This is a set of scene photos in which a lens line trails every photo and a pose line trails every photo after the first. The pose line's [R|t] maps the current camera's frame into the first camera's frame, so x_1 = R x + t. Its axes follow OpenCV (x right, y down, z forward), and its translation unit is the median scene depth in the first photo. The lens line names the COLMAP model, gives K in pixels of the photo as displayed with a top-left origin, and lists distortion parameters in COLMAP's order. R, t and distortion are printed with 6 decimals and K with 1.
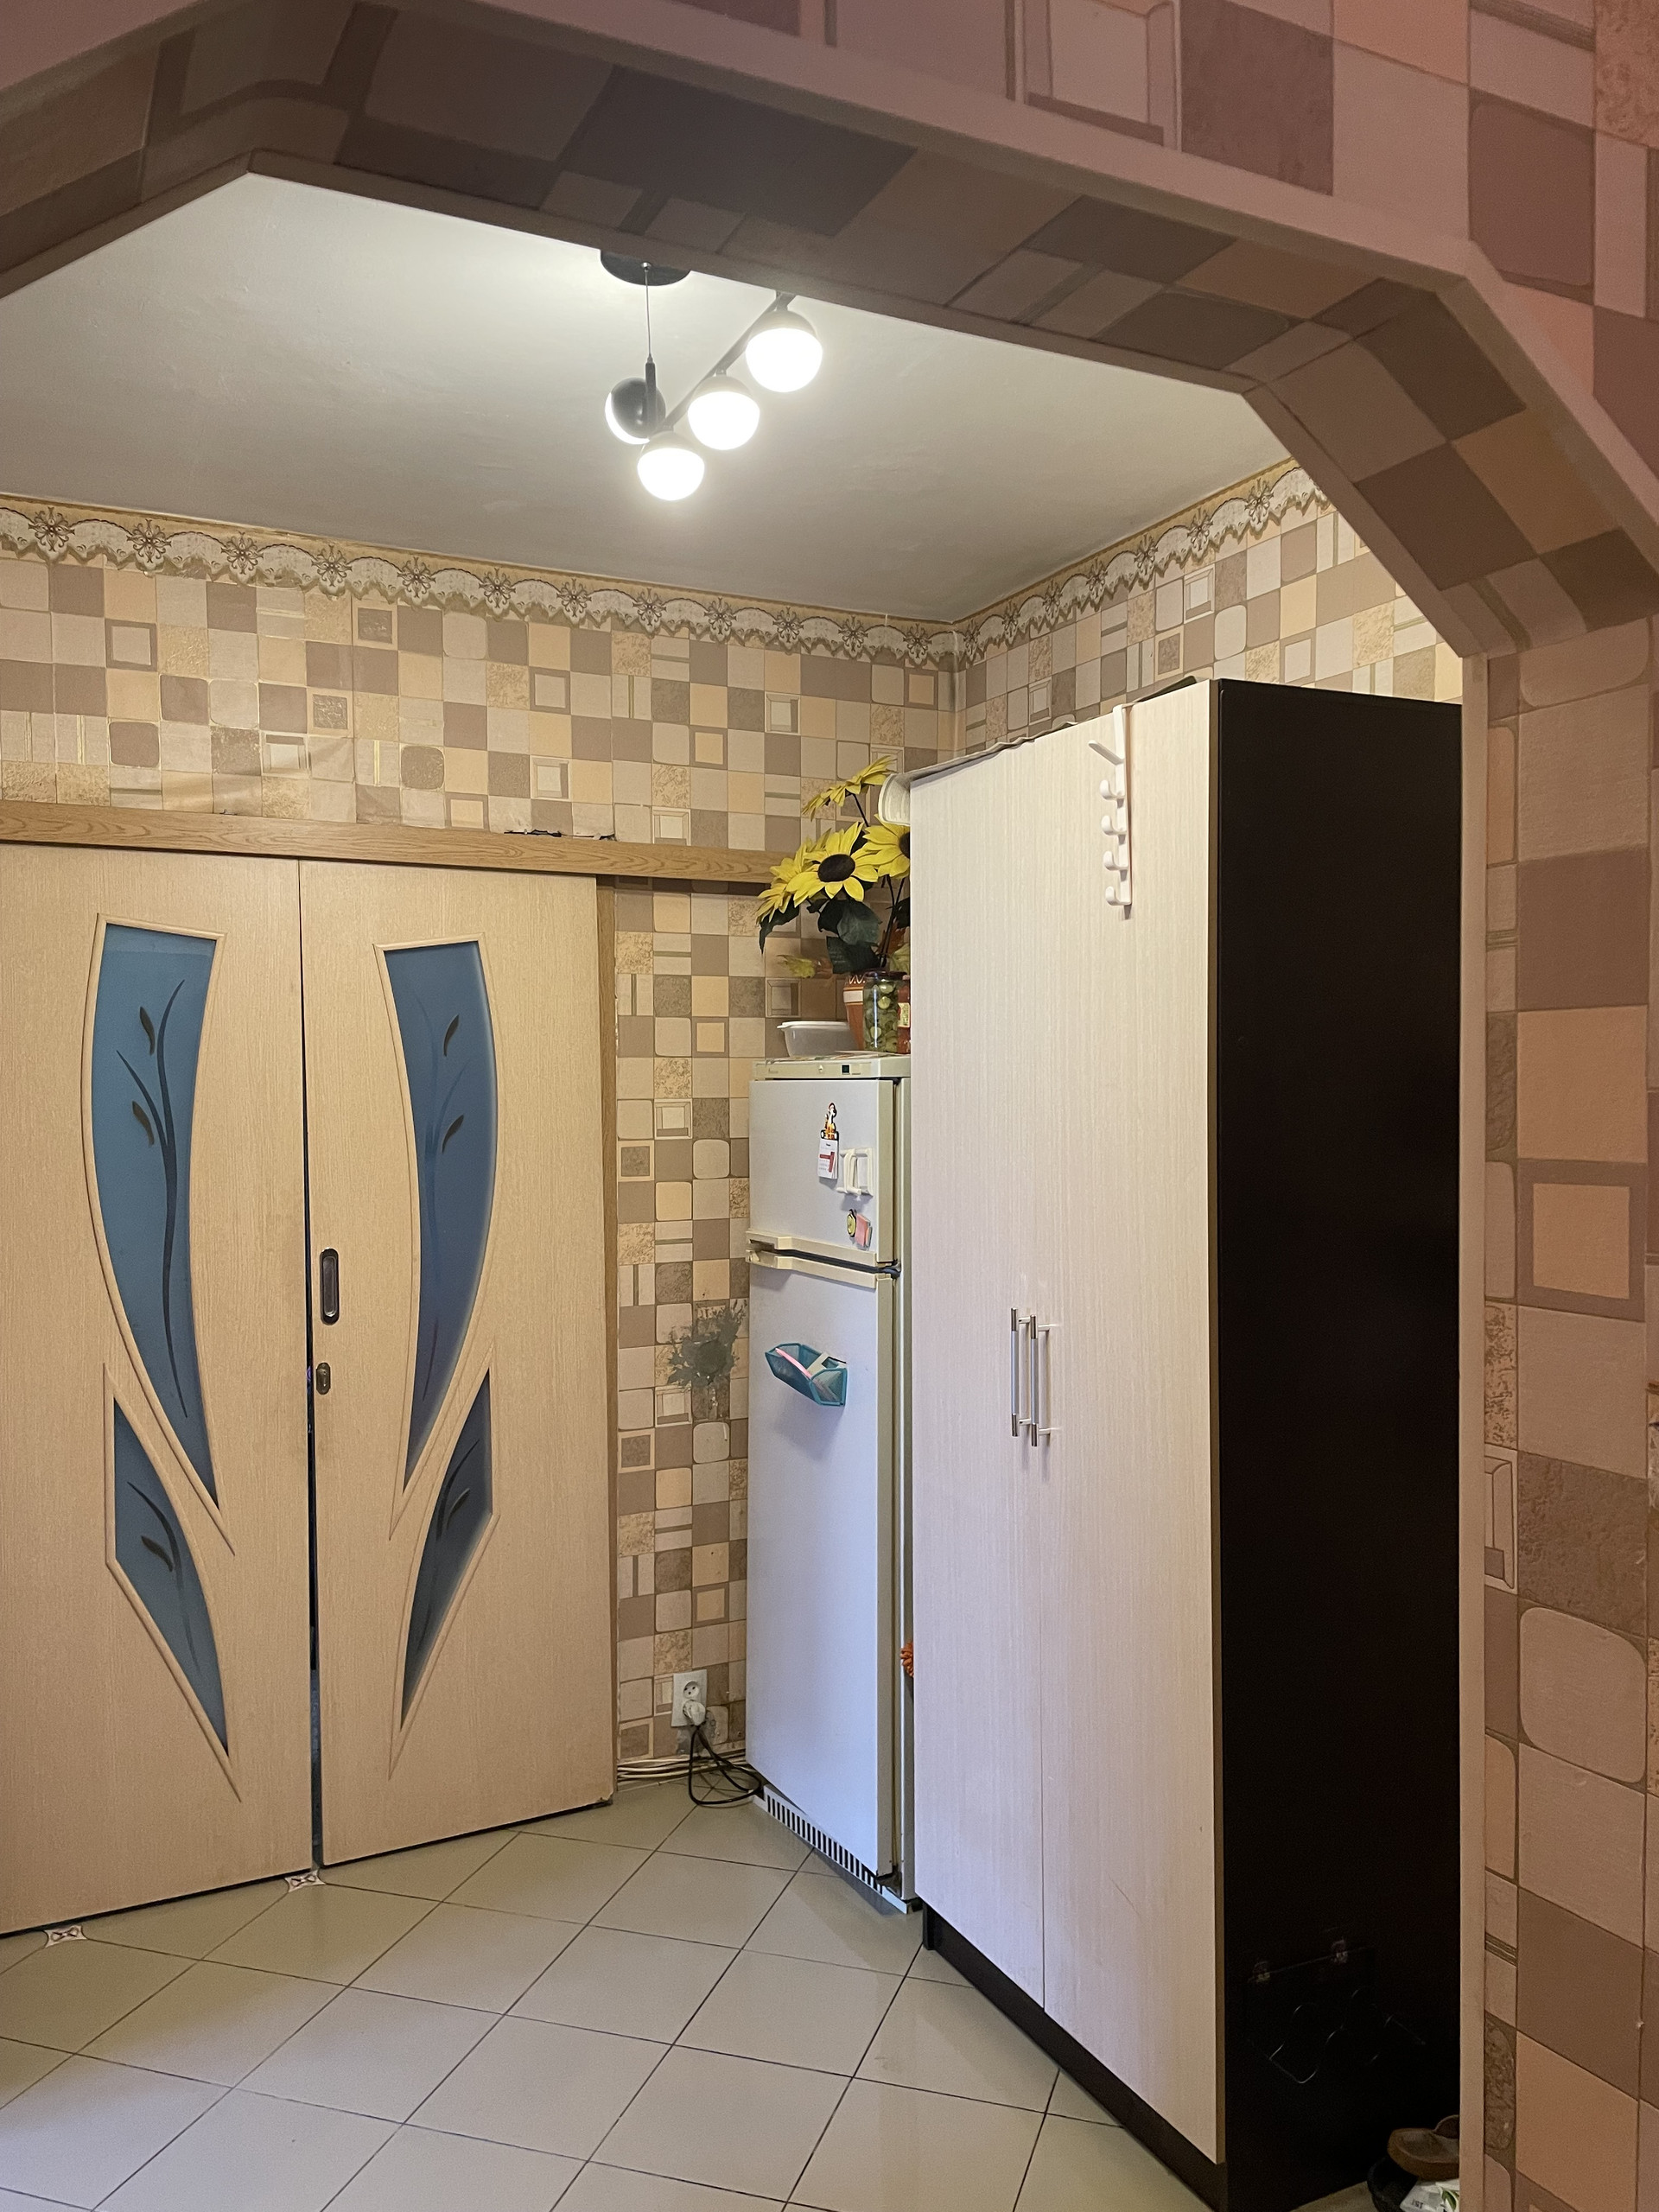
lens RADIAL K [[1667.6, 0, 840.7], [0, 1667.6, 1100.9], [0, 0, 1]] dist [0.104138, -0.153944]
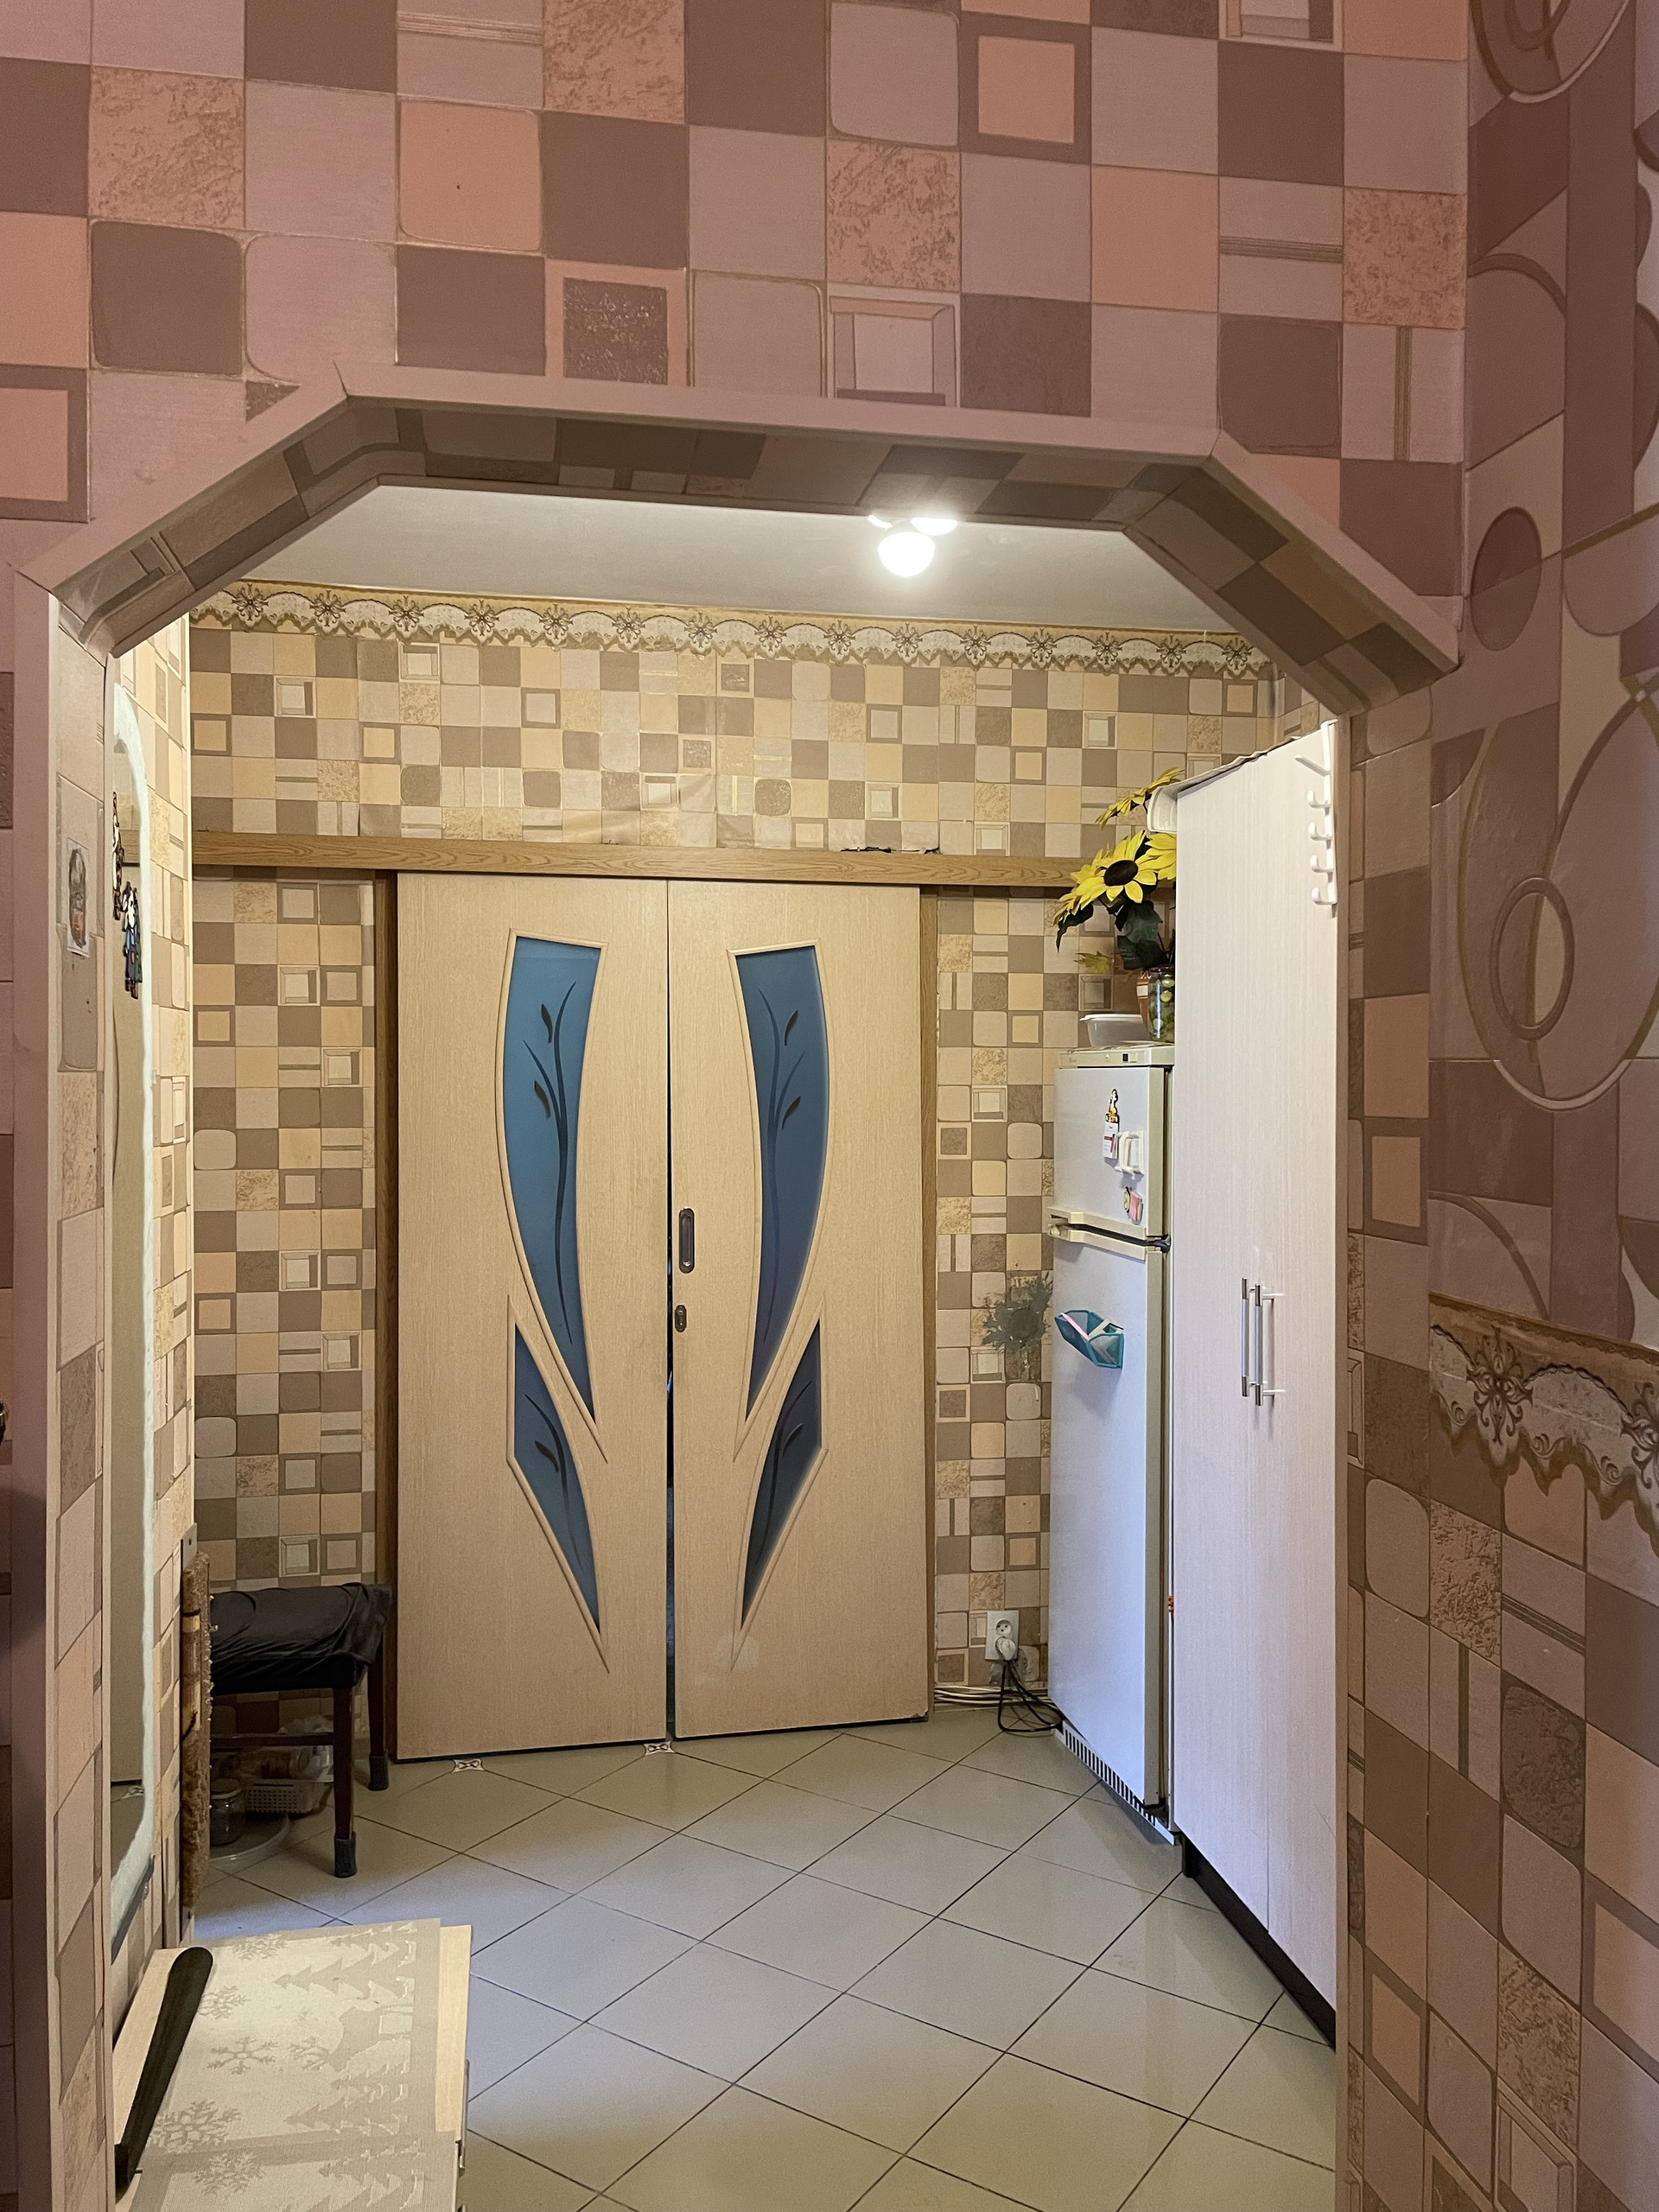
lens RADIAL K [[1669.7, 0, 829.2], [0, 1669.7, 1066.4], [0, 0, 1]] dist [0.118236, -0.190078]
pose [[0.959571, 0.006797, -0.281385, 0.117128], [-0.012275, 0.999768, -0.017711, 0.007747], [0.281200, 0.020448, 0.959431, -0.094597]]
